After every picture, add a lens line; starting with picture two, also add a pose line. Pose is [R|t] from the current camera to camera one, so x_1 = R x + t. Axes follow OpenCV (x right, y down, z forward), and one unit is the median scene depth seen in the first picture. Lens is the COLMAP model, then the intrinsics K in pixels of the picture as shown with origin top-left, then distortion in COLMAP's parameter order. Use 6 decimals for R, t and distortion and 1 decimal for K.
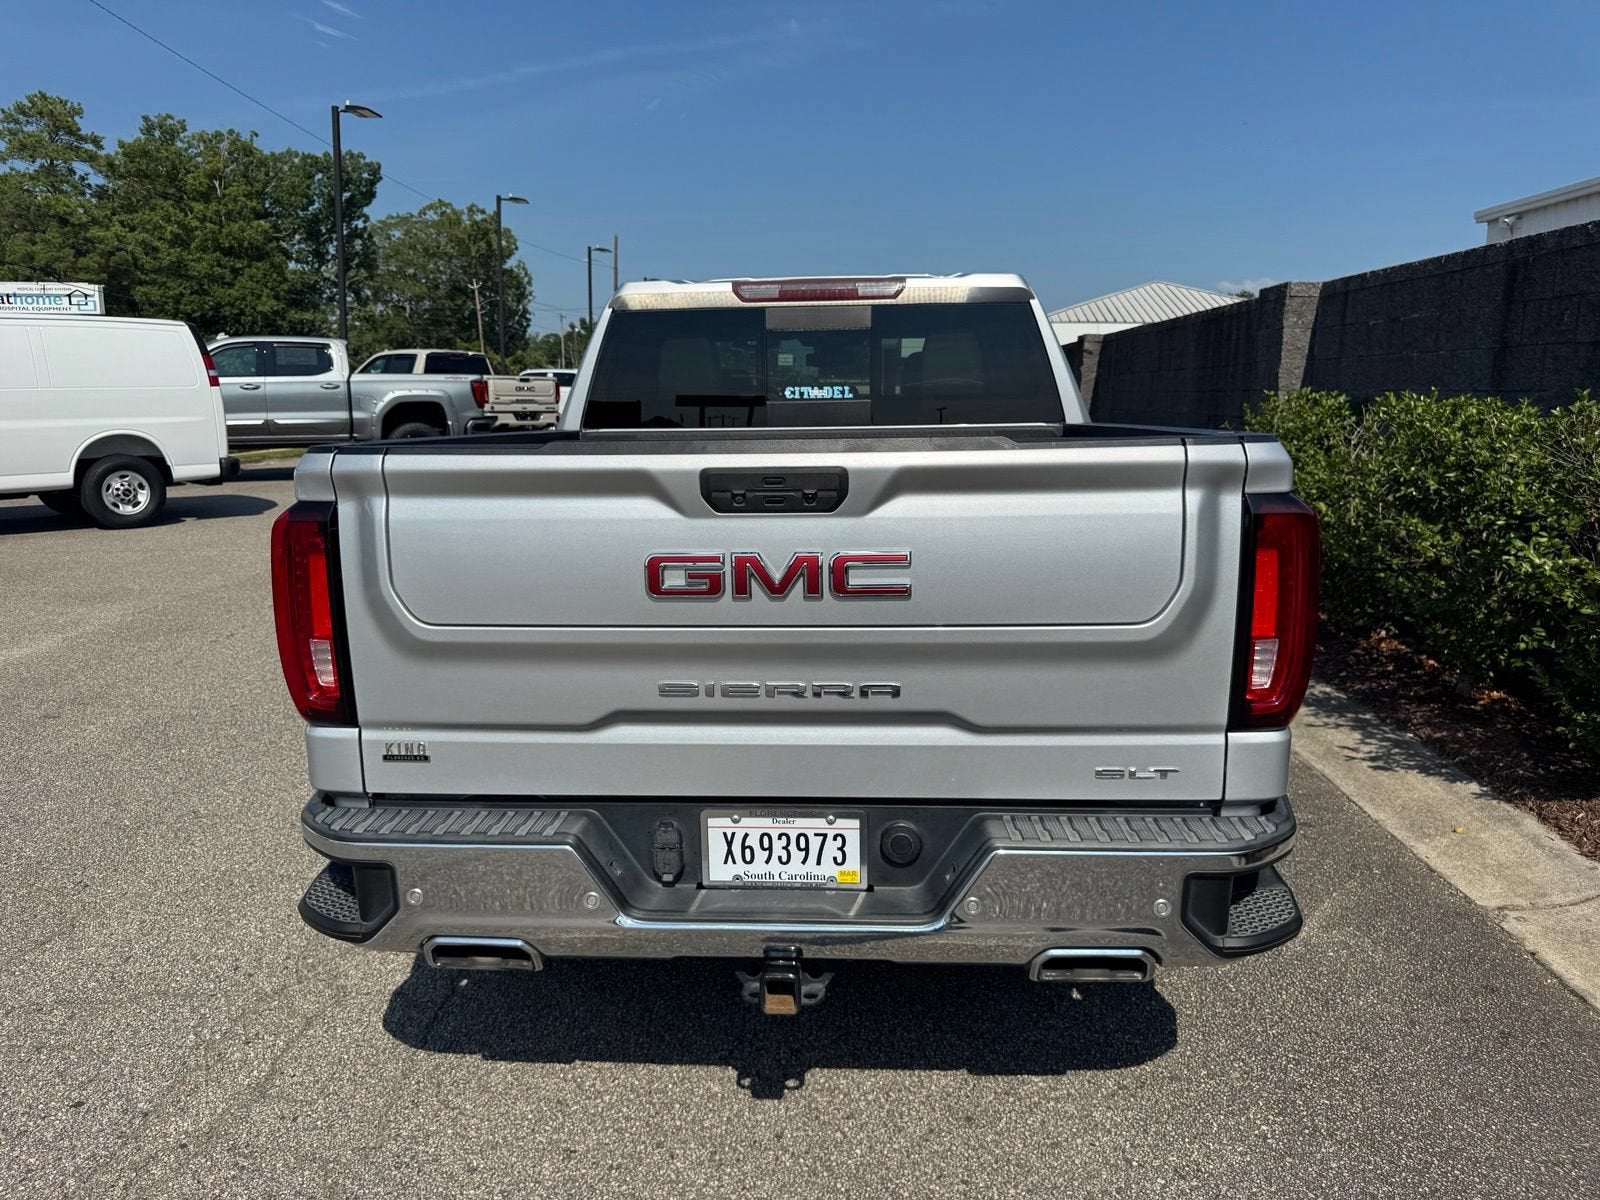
lens RADIAL K [[1155.9, 0, 782.9], [0, 1155.9, 577.4], [0, 0, 1]] dist [0.024440, -0.036095]
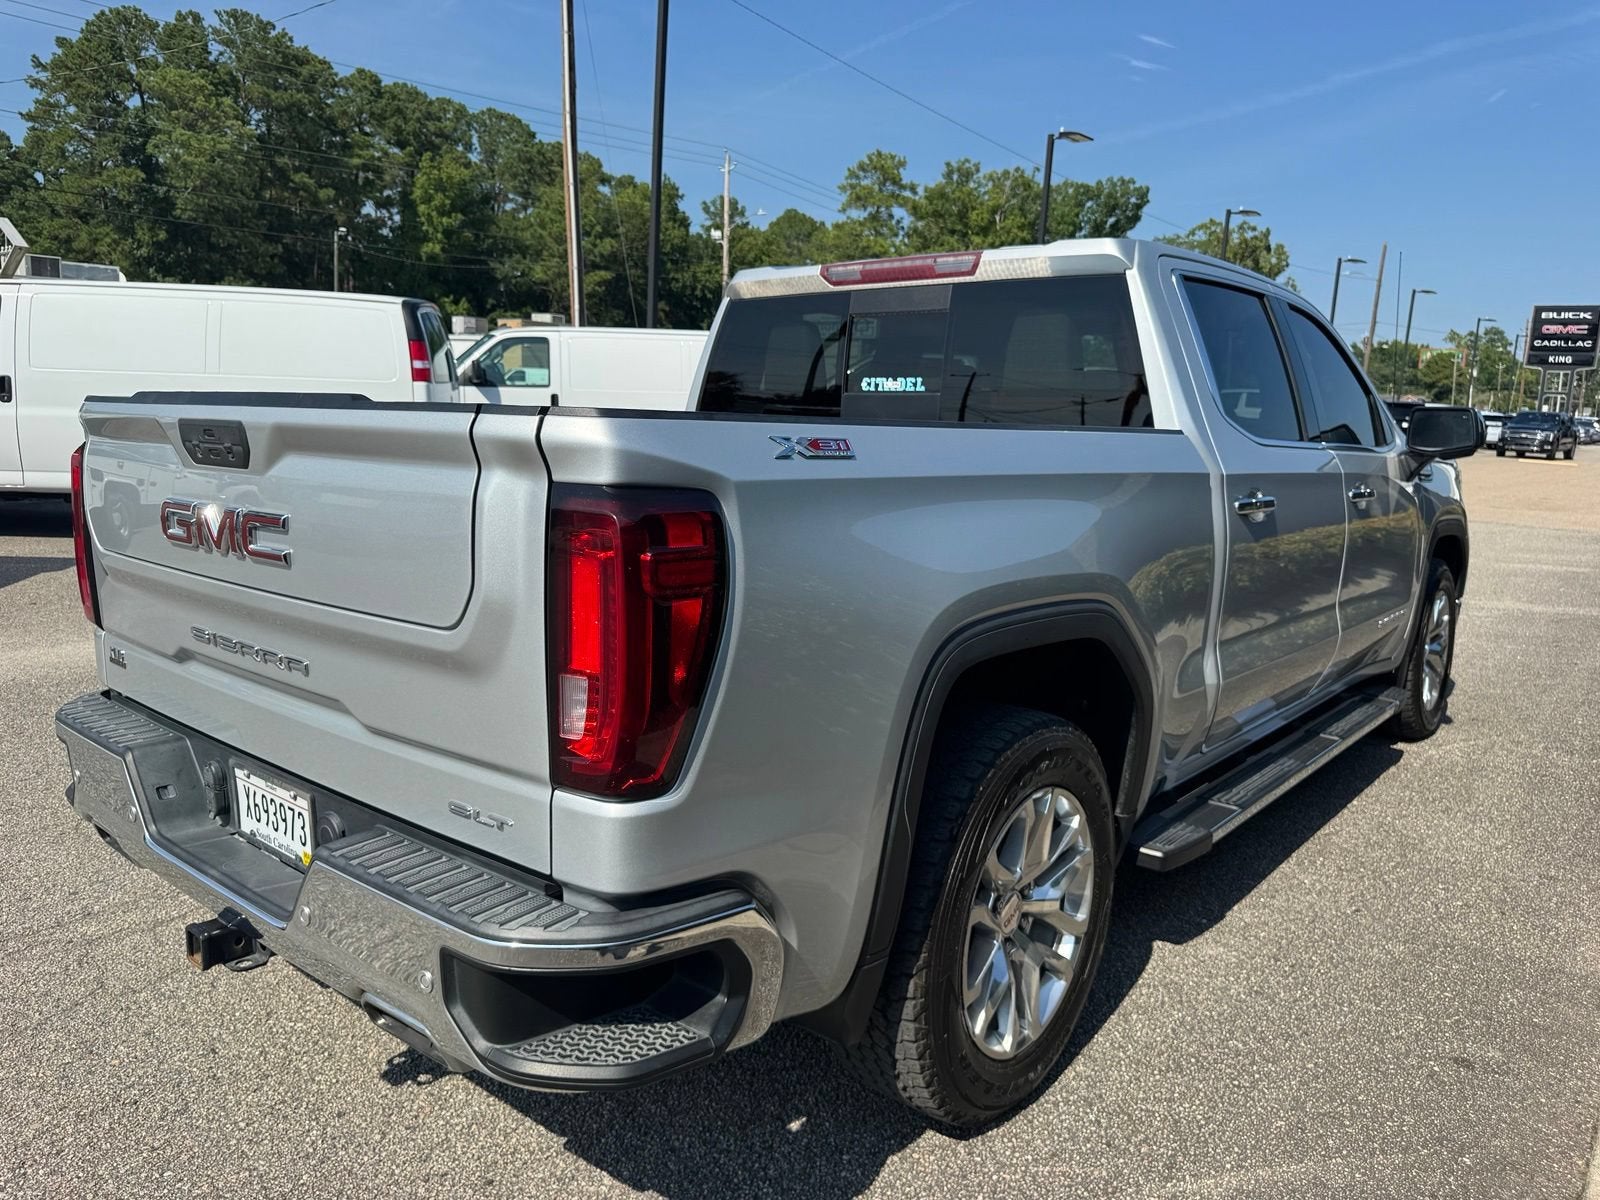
lens RADIAL K [[1132.7, 0, 794.4], [0, 1132.7, 594.9], [0, 0, 1]] dist [0.079310, -0.121171]
pose [[0.805624, 0.125950, -0.578883, 0.497174], [-0.126839, 0.991151, 0.039128, -0.024470], [0.578689, 0.041903, 0.814471, 0.254246]]
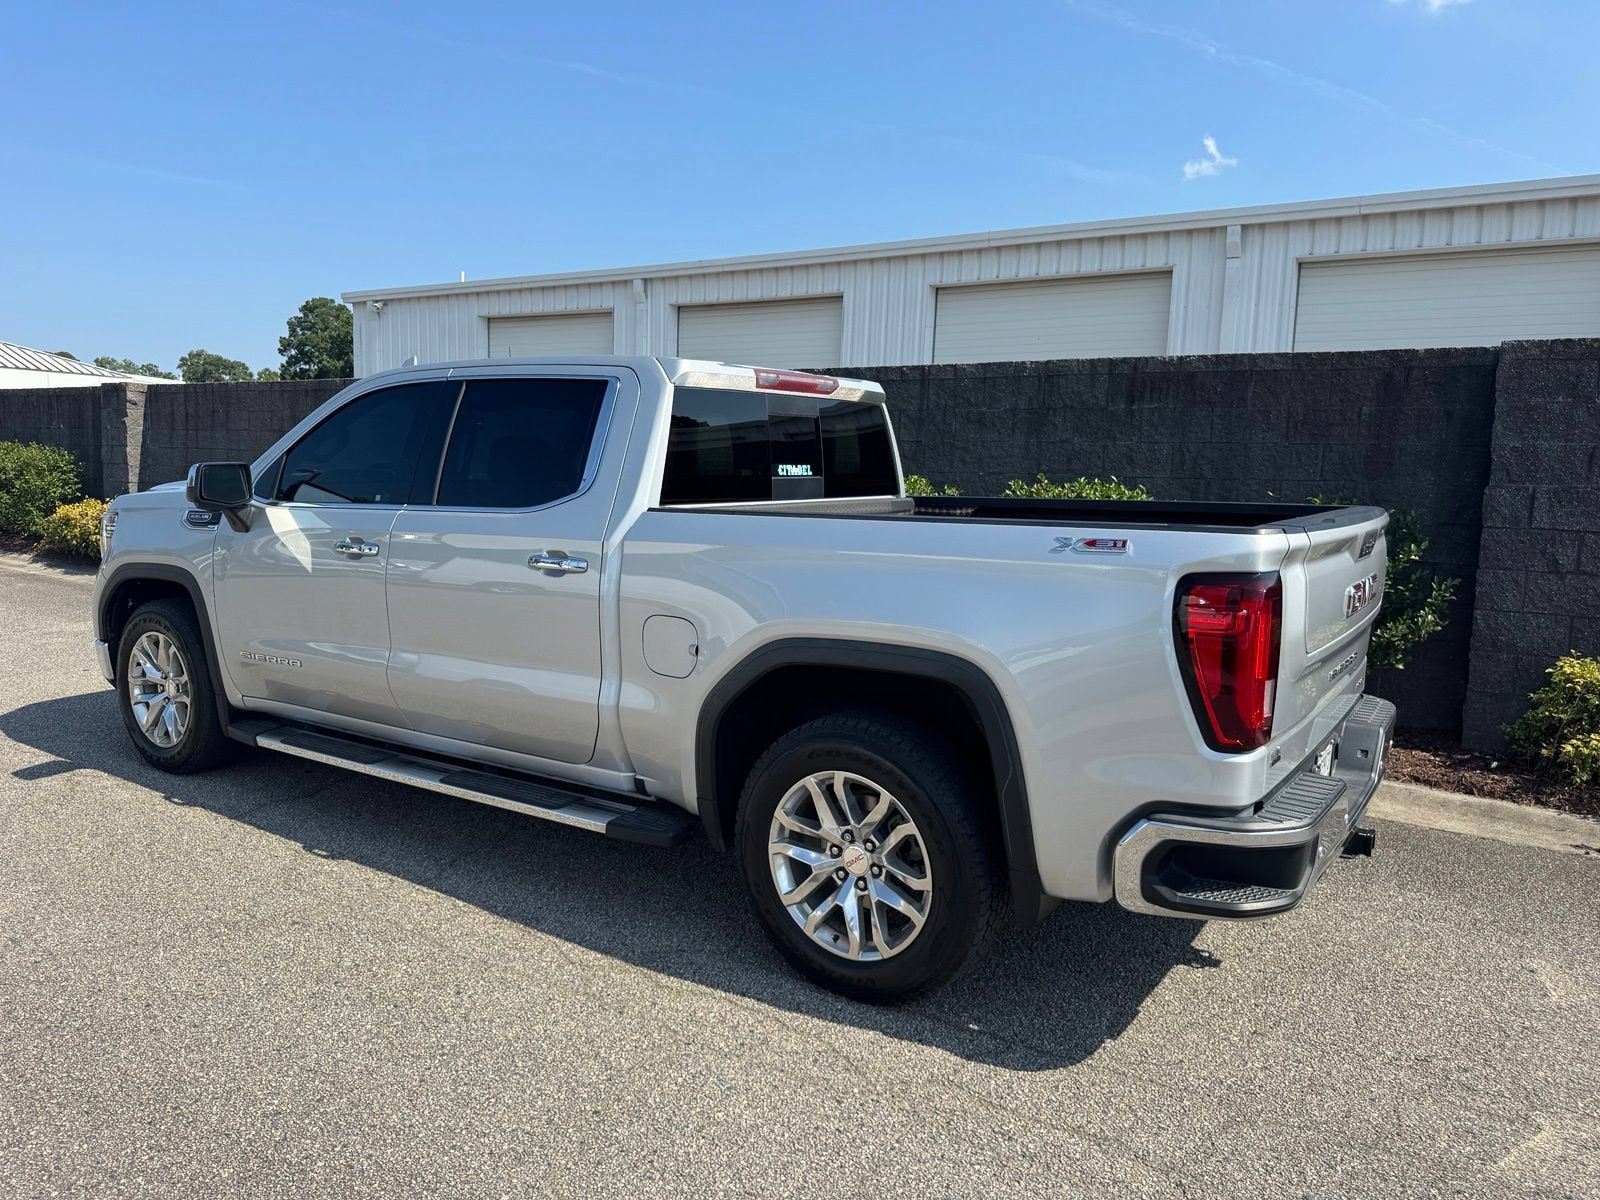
lens RADIAL K [[1161.2, 0, 785.1], [0, 1161.2, 597.6], [0, 0, 1]] dist [0.069742, -0.128299]
pose [[0.506671, -0.083463, 0.858090, -0.970237], [0.110214, 0.993407, 0.031548, -0.073288], [-0.855066, 0.078589, 0.512530, 0.437708]]
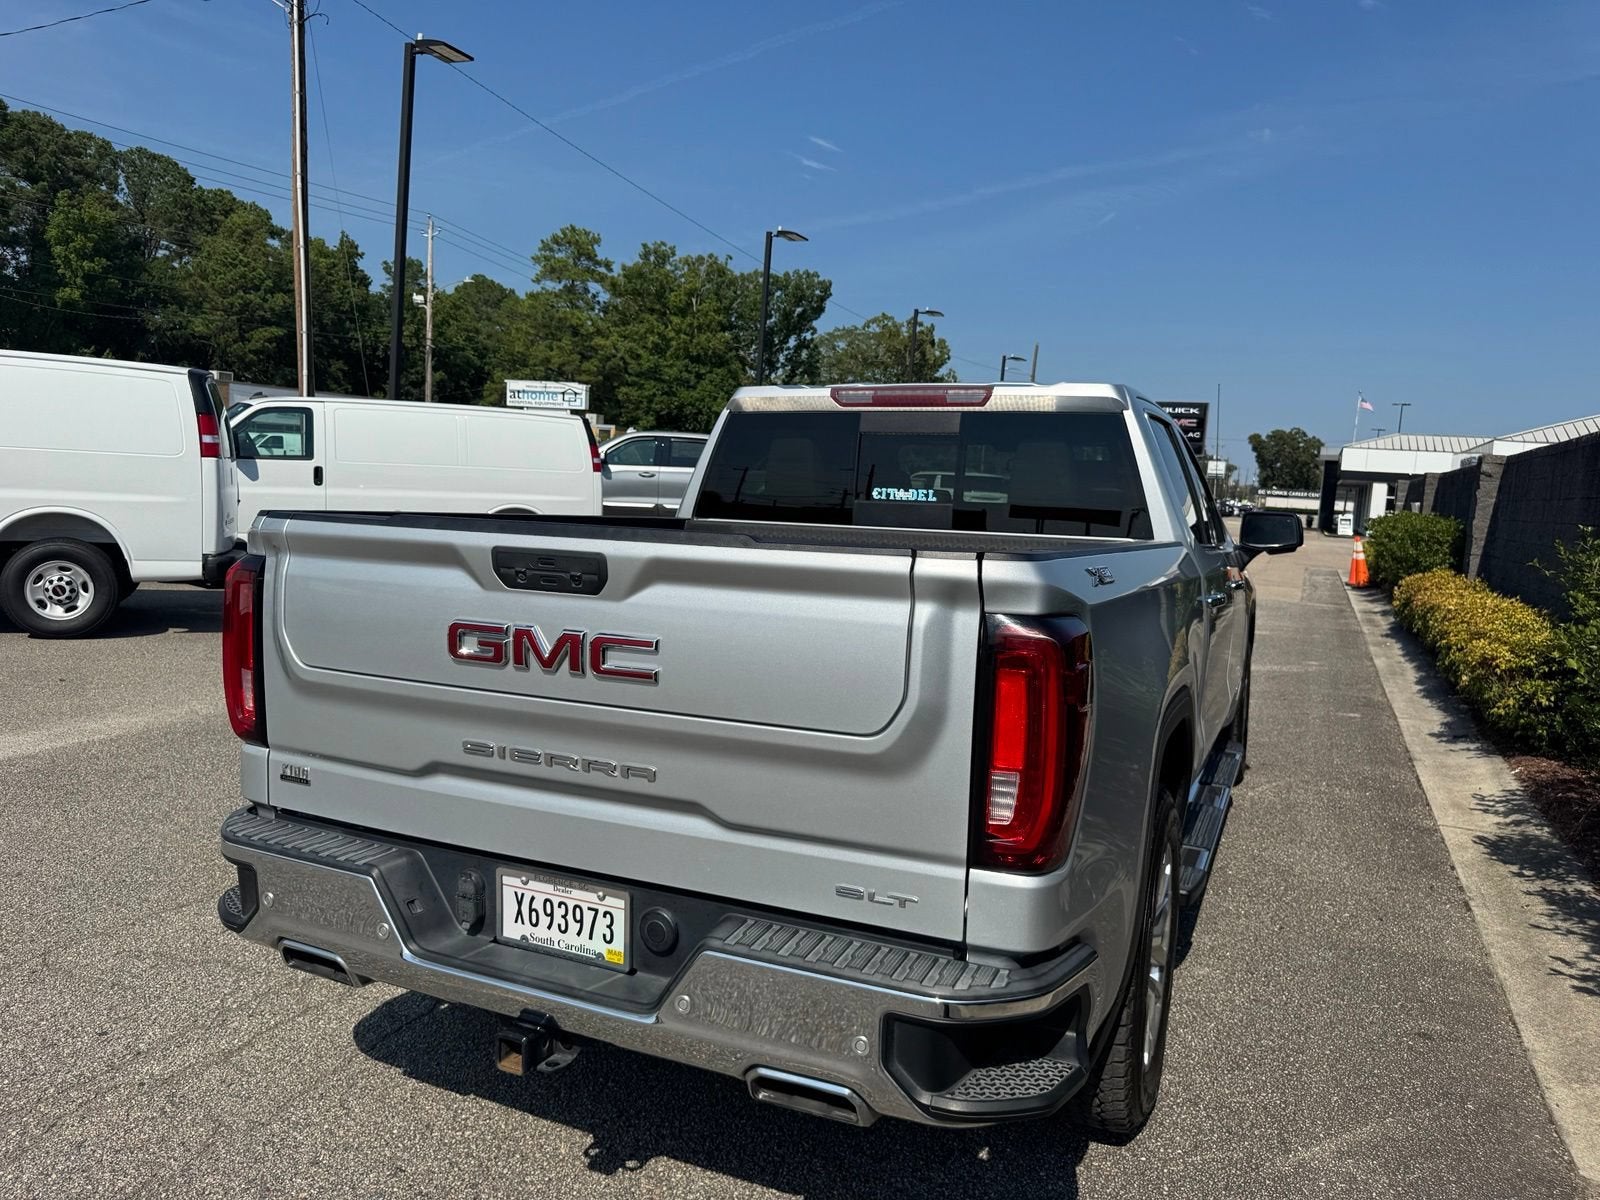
lens RADIAL K [[1132.4, 0, 800.0], [0, 1132.4, 600.0], [0, 0, 1]] dist [0.047039, -0.055244]
pose [[0.936434, 0.083058, -0.340870, 0.290766], [-0.105907, 0.993171, -0.048948, -0.011059], [0.334476, 0.081937, 0.938835, 0.051617]]
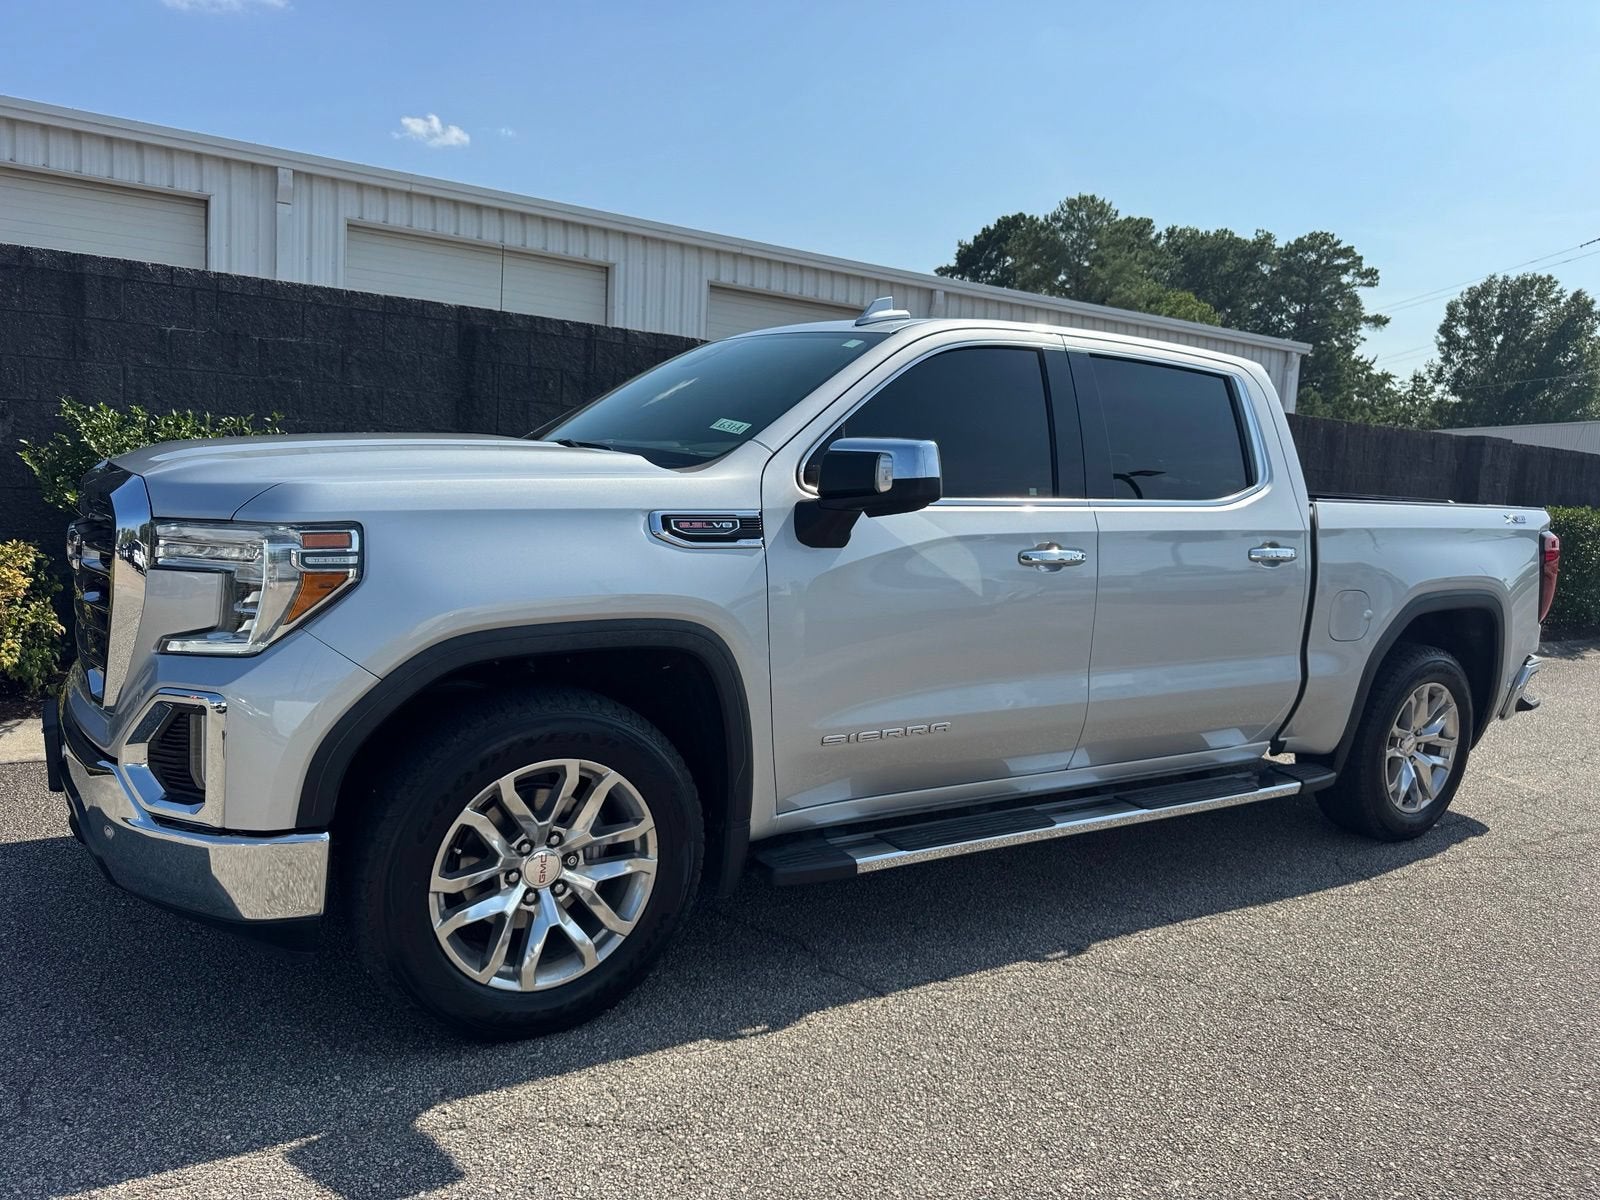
lens RADIAL K [[1128.1, 0, 800.0], [0, 1128.1, 600.0], [0, 0, 1]] dist [0.088233, -0.149453]
pose [[-0.607448, -0.118938, 0.785405, -0.761878], [0.068788, 0.977137, 0.201175, -0.288898], [-0.791376, 0.176229, -0.585378, 2.056100]]
